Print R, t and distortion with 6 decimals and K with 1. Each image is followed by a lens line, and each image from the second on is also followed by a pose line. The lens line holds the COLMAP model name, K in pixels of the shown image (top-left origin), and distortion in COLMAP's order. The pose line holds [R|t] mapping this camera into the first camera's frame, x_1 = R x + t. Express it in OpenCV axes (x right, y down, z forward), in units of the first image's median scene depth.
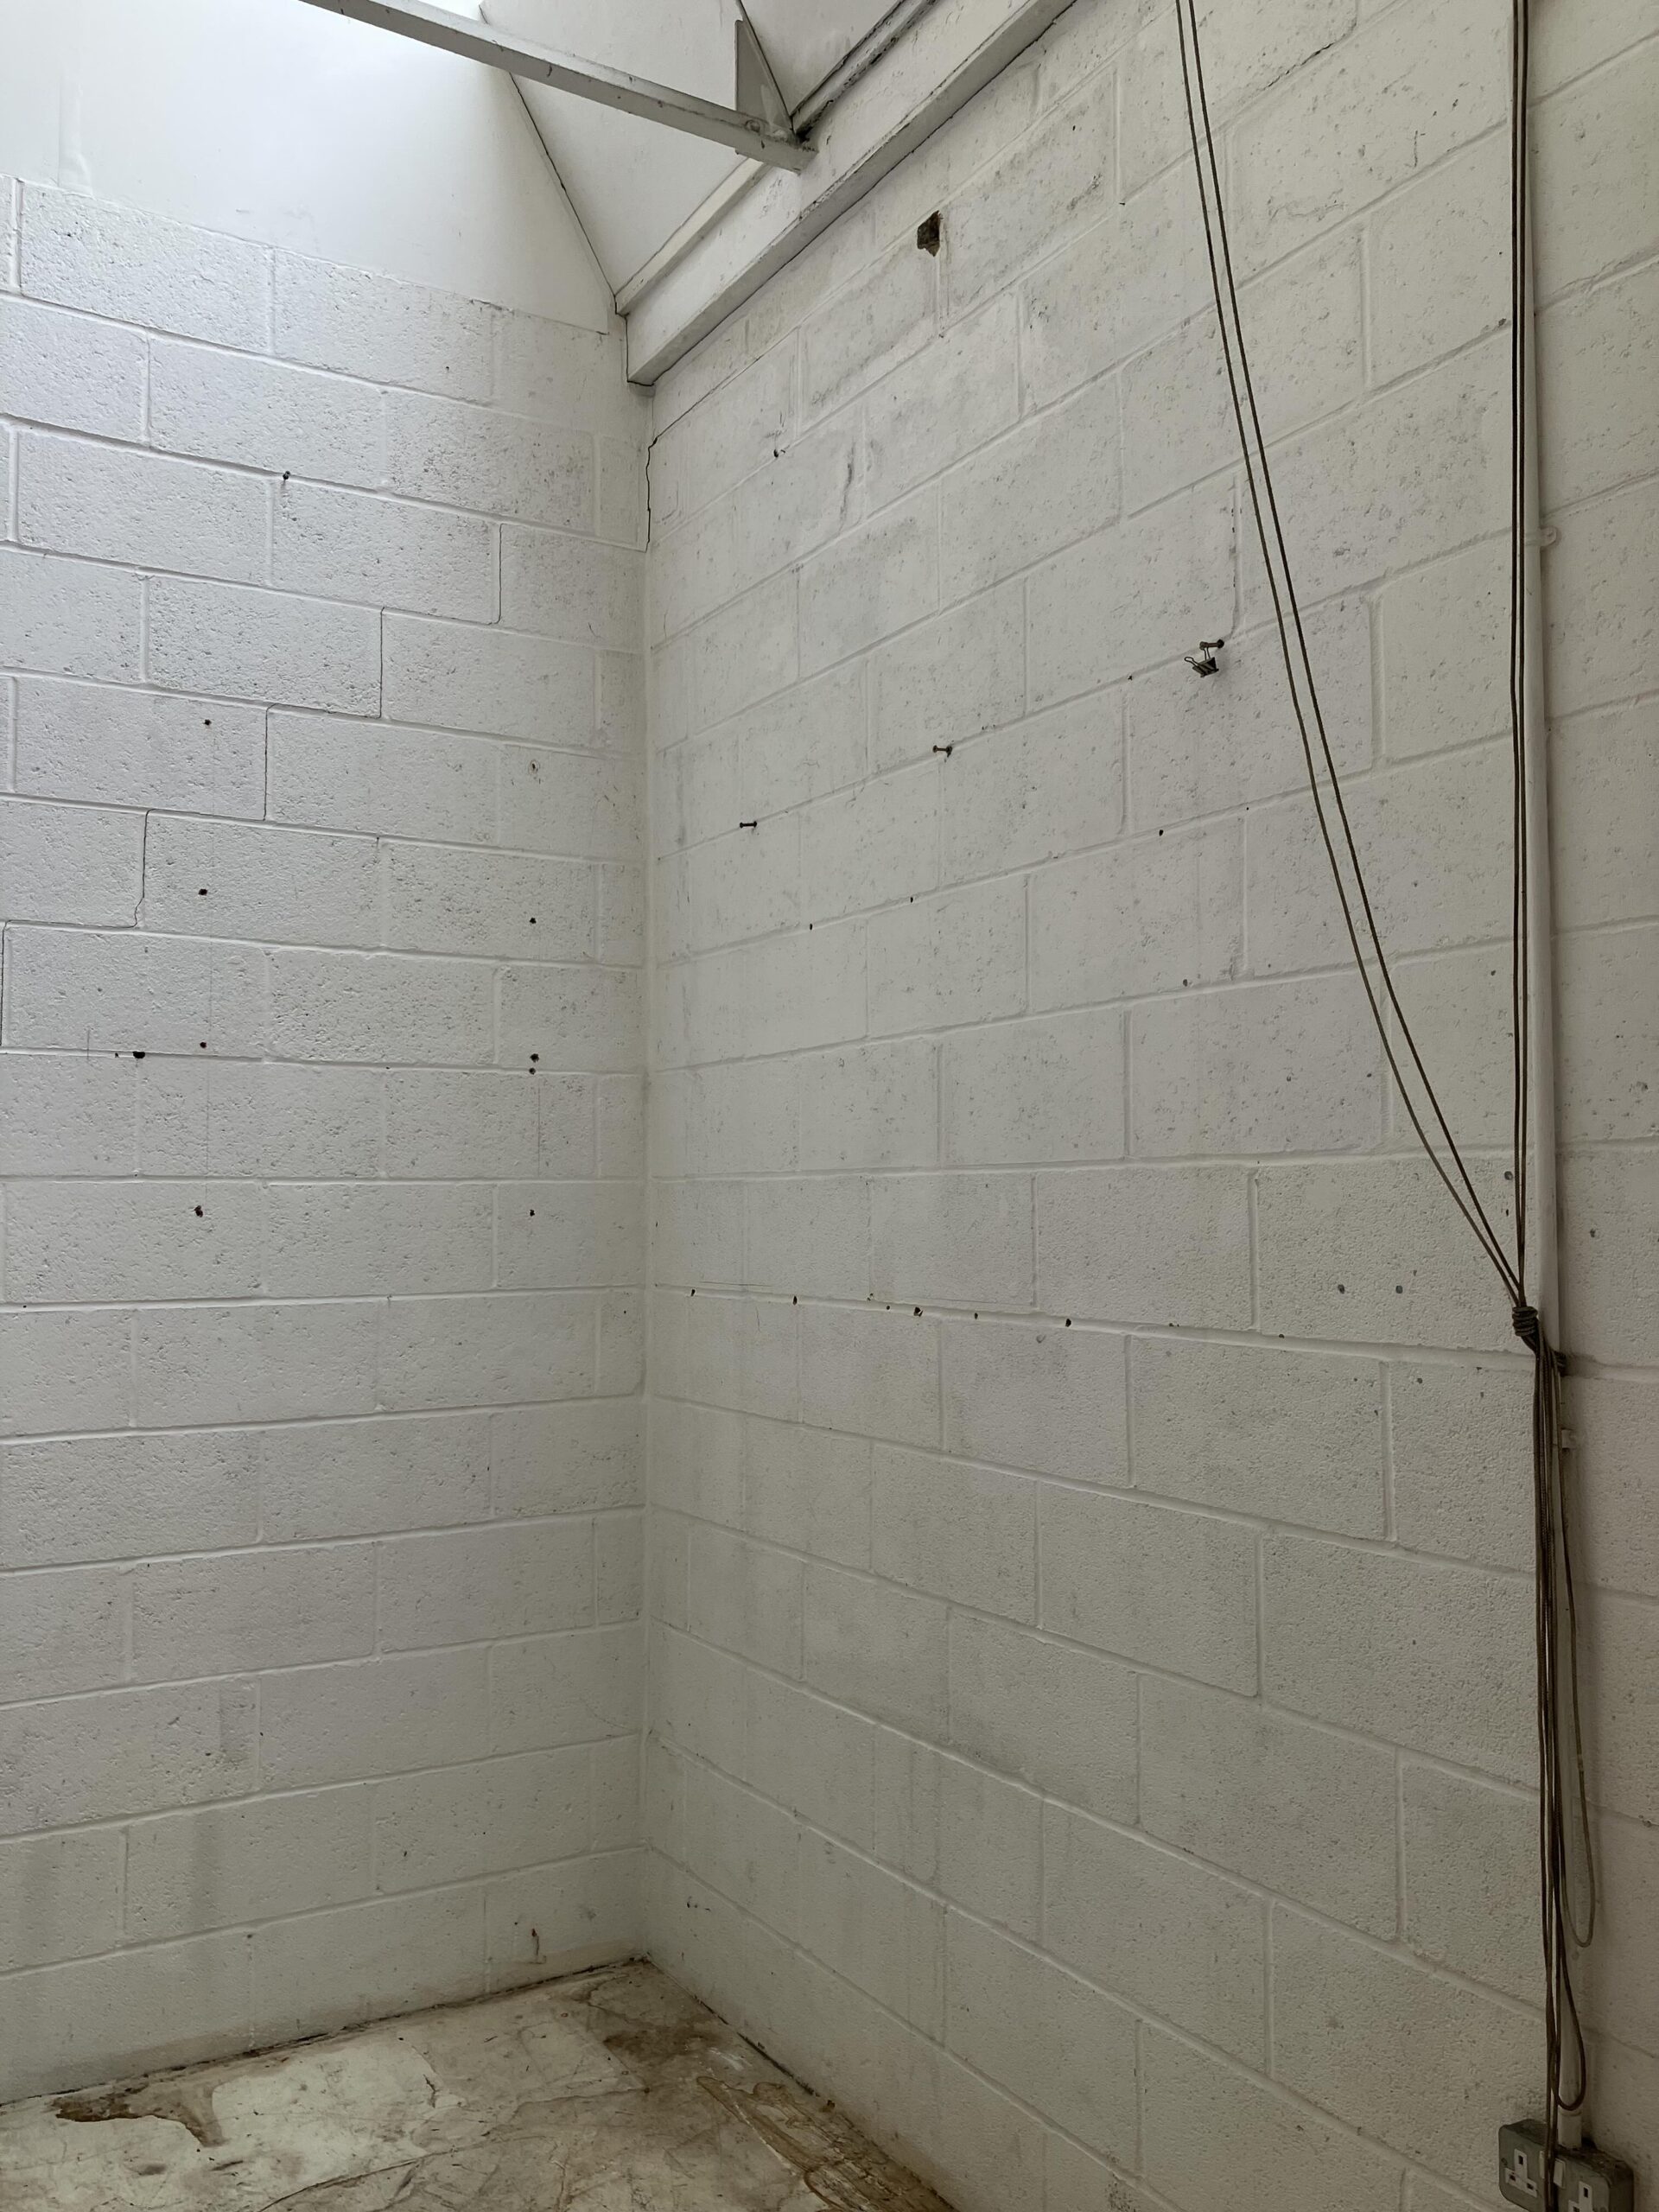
lens RADIAL K [[1822.2, 0, 817.9], [0, 1822.2, 1103.1], [0, 0, 1]] dist [0.025785, -0.022558]
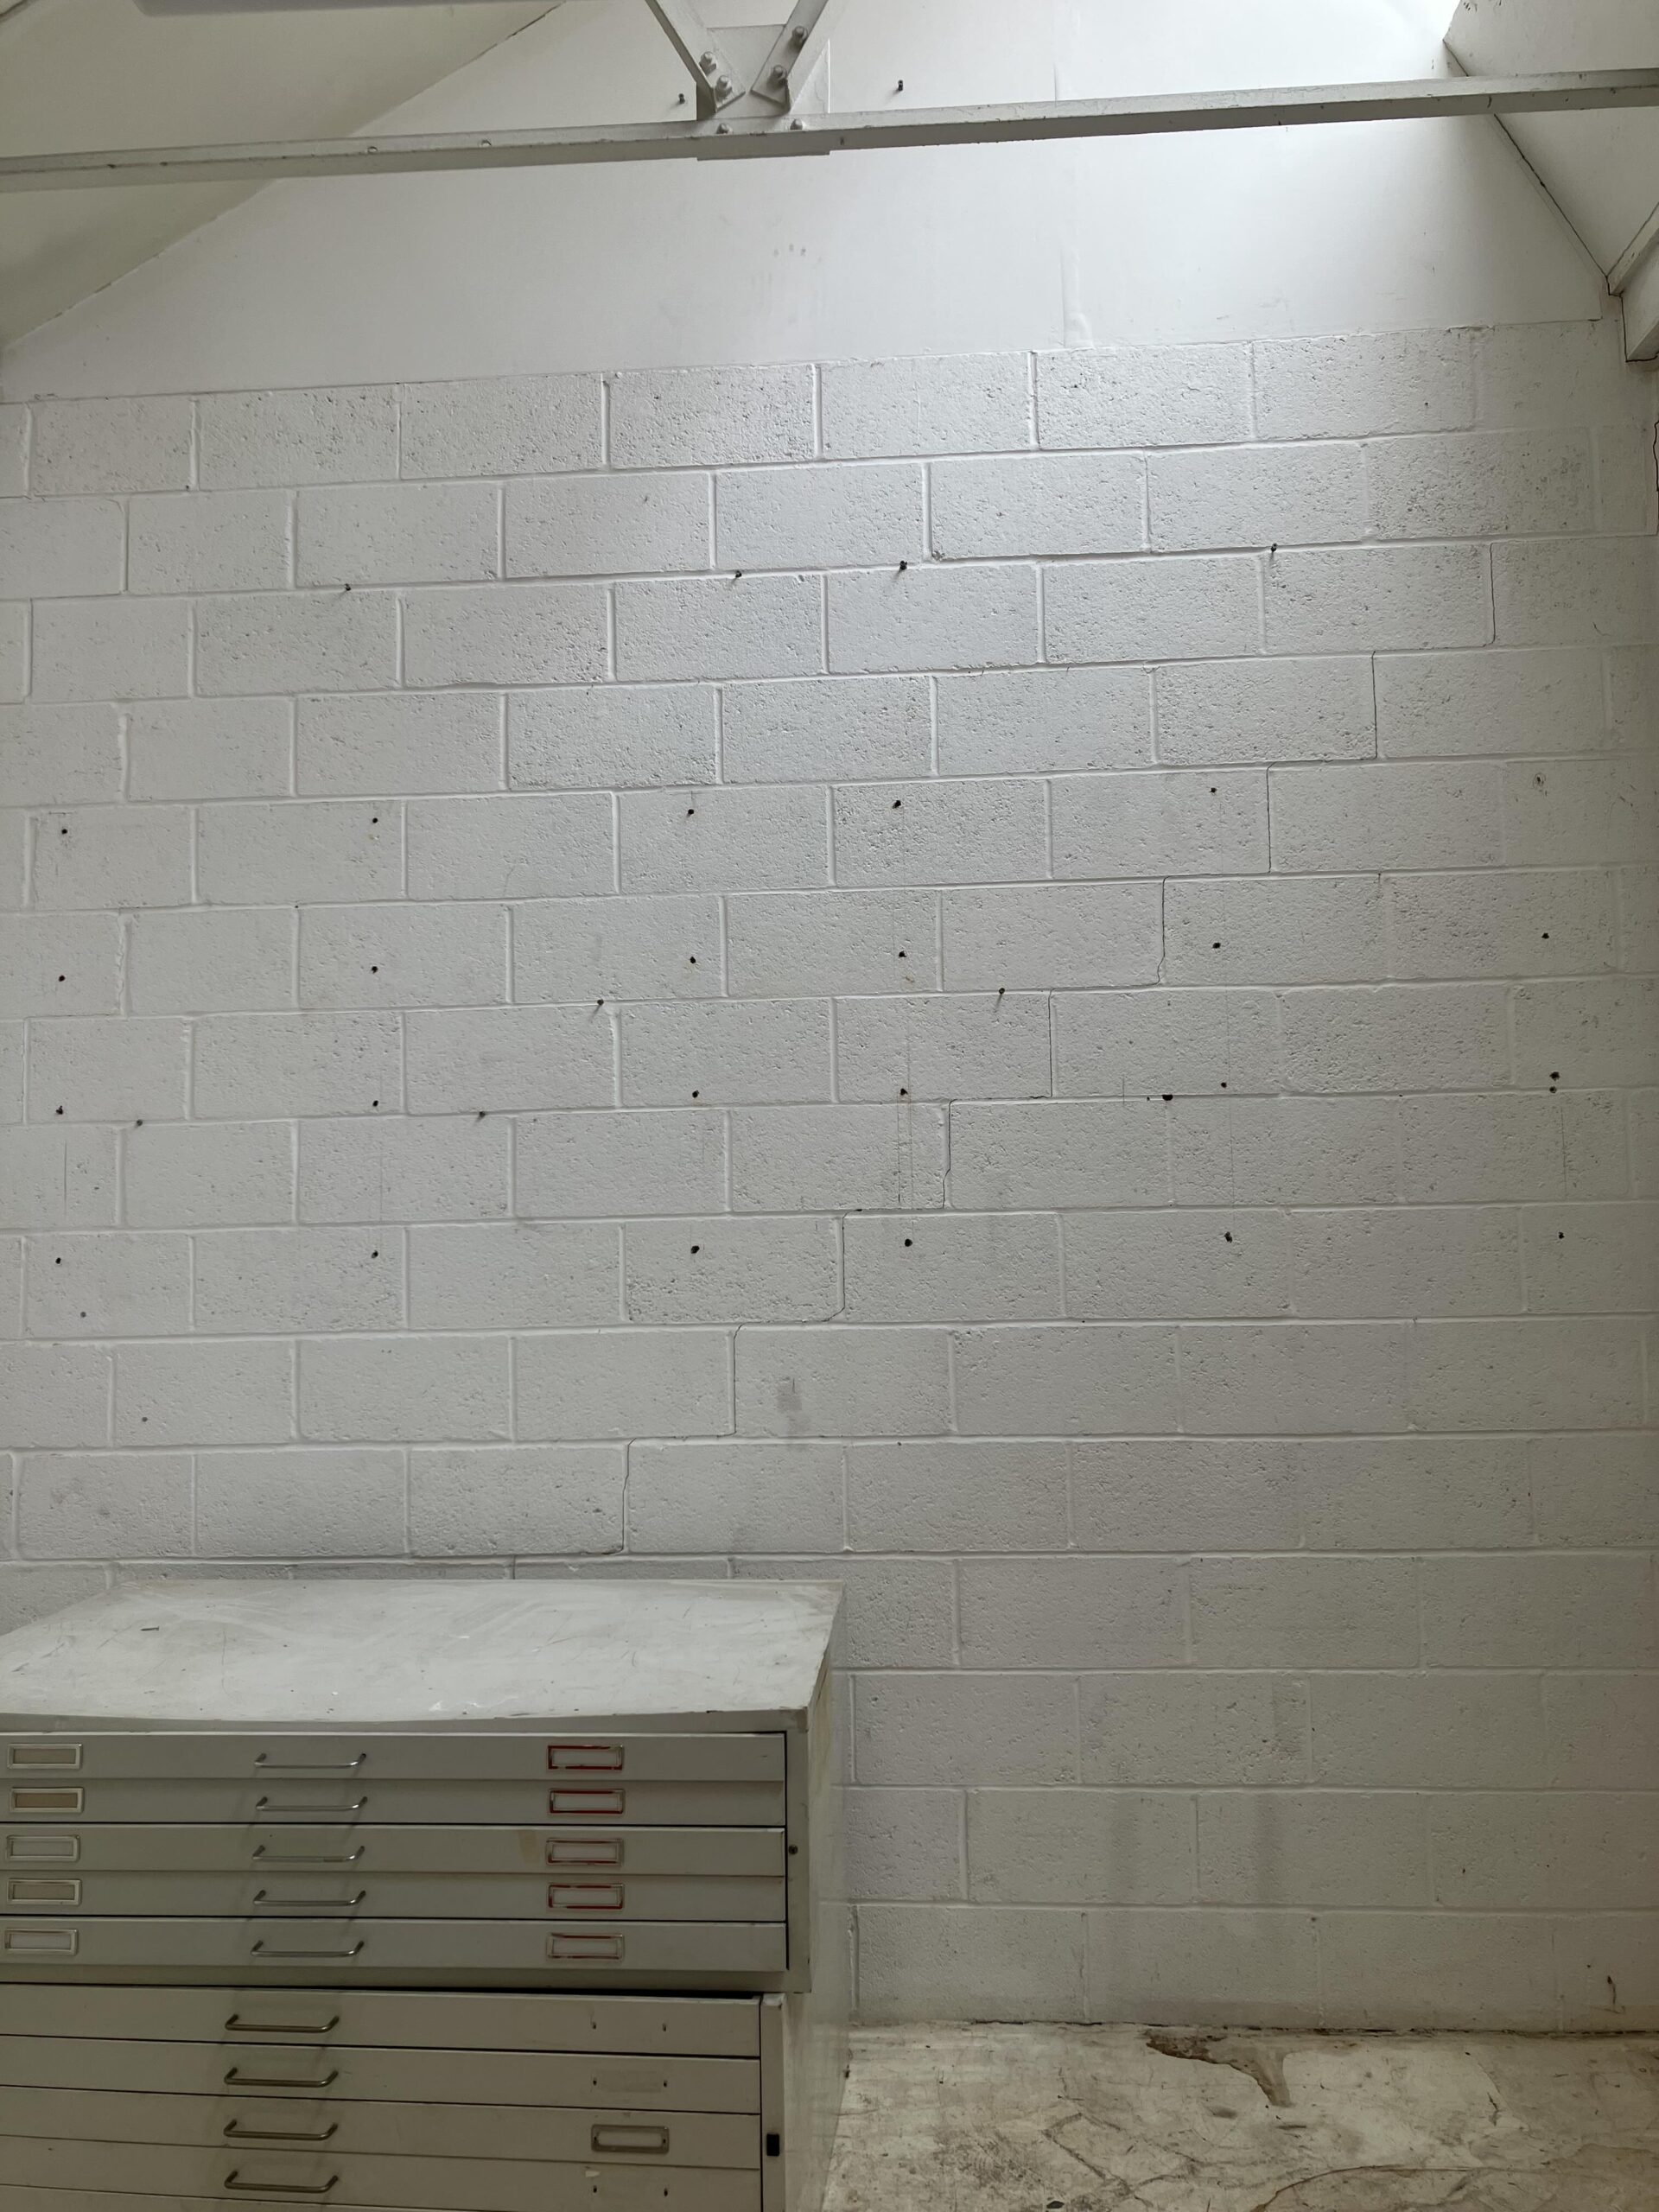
lens RADIAL K [[1822.2, 0, 806.2], [0, 1822.2, 1092.5], [0, 0, 1]] dist [0.025785, -0.022558]
pose [[0.823376, -0.054826, -0.564841, 0.076440], [0.048844, 0.998475, -0.025716, -0.011919], [0.565390, -0.006415, 0.824799, -0.041393]]
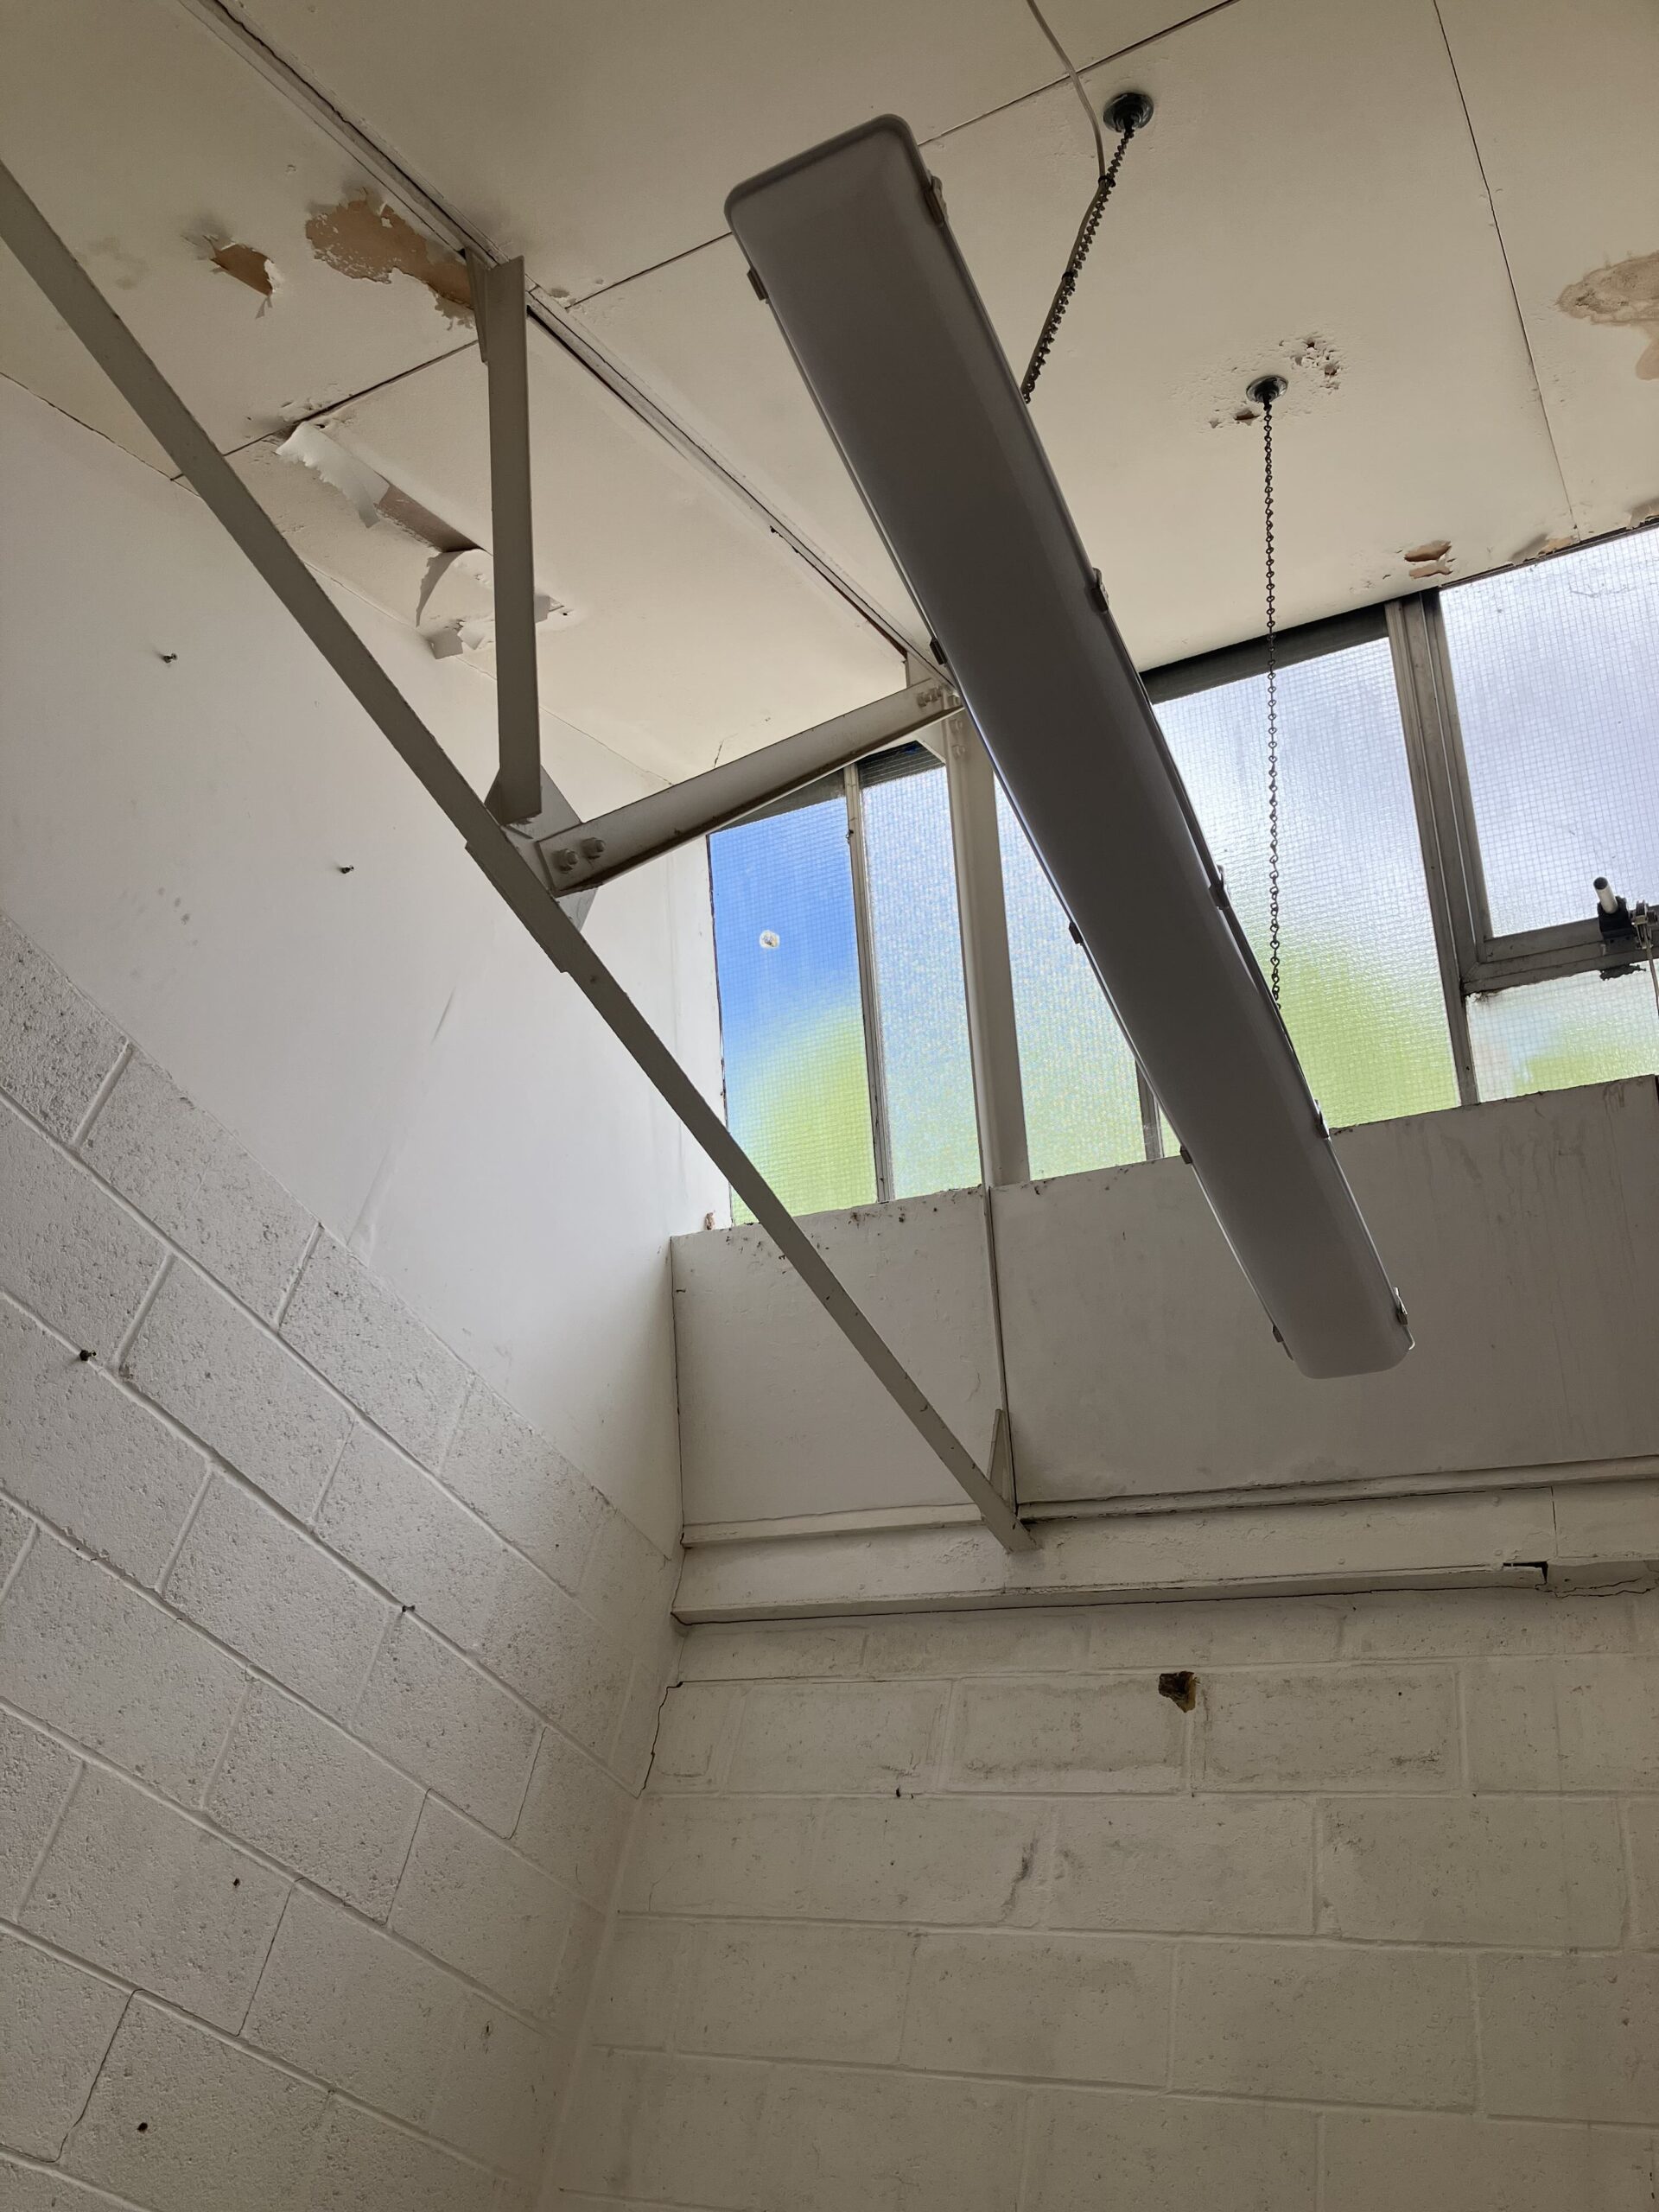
lens RADIAL K [[1822.2, 0, 815.1], [0, 1822.2, 1129.7], [0, 0, 1]] dist [0.025785, -0.022558]
pose [[0.831054, 0.463408, 0.307574, -0.541269], [-0.217075, 0.779387, -0.587736, -0.056813], [-0.512081, 0.421674, 0.748308, 0.169679]]
